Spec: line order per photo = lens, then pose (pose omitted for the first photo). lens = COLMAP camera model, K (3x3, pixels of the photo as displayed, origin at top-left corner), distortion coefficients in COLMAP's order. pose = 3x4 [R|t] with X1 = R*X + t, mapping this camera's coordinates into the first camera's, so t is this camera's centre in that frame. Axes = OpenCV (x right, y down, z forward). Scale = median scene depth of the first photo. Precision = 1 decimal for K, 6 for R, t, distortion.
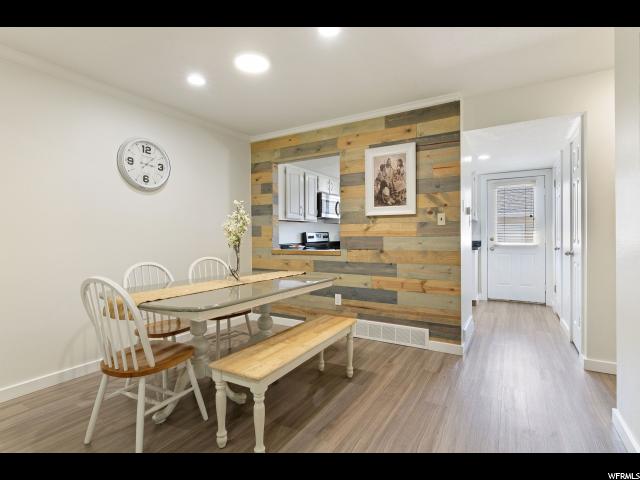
lens RADIAL K [[324.7, 0, 319.0], [0, 324.7, 240.1], [0, 0, 1]] dist [0.001557, -0.000938]
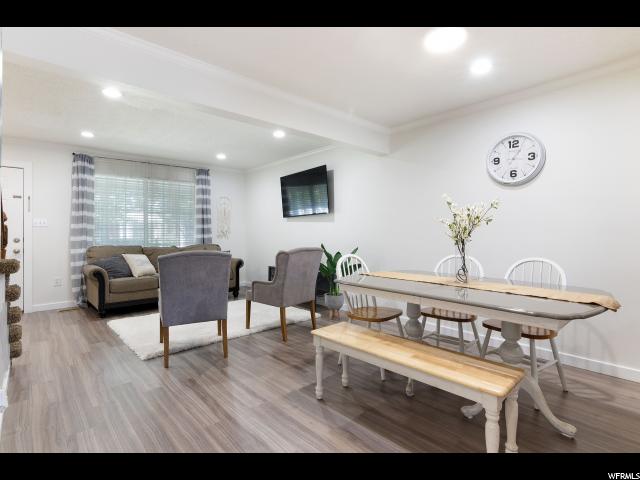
lens RADIAL K [[324.7, 0, 323.3], [0, 324.7, 232.6], [0, 0, 1]] dist [0.001557, -0.000938]
pose [[-0.288658, 0.016121, -0.957297, 0.593604], [0.000143, 0.999859, 0.016795, -0.024315], [0.957432, 0.004711, -0.288620, 0.732045]]
